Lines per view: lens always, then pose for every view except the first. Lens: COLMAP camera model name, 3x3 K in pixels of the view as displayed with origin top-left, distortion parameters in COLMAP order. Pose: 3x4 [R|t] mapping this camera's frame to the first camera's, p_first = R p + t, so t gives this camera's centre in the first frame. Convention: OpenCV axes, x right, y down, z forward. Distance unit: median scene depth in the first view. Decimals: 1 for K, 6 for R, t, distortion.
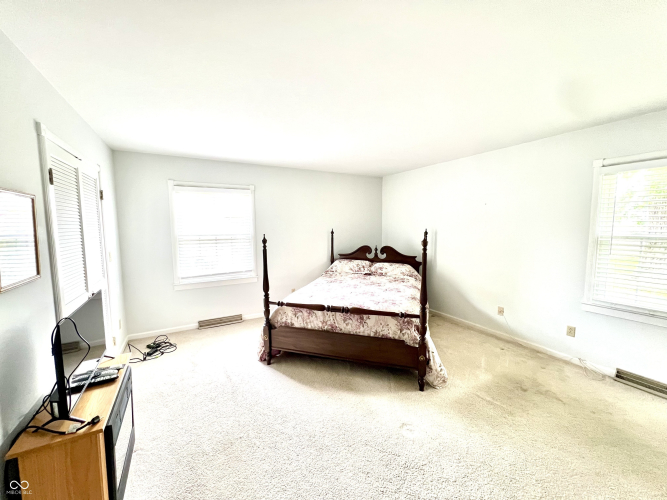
lens RADIAL K [[268.3, 0, 333.0], [0, 268.3, 250.5], [0, 0, 1]] dist [0.001017, 0.000844]
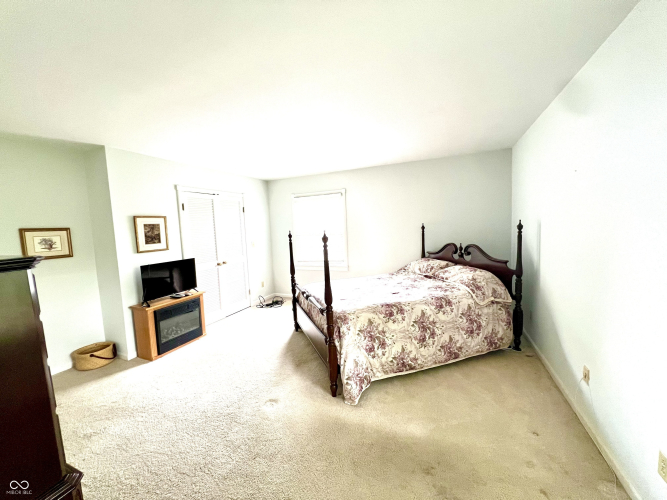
lens RADIAL K [[268.3, 0, 333.0], [0, 268.3, 250.5], [0, 0, 1]] dist [0.001017, 0.000844]
pose [[0.604370, 0.052760, -0.794955, 0.822055], [-0.038226, 0.998576, 0.037213, -0.018774], [0.795786, 0.007897, 0.605526, 0.330493]]
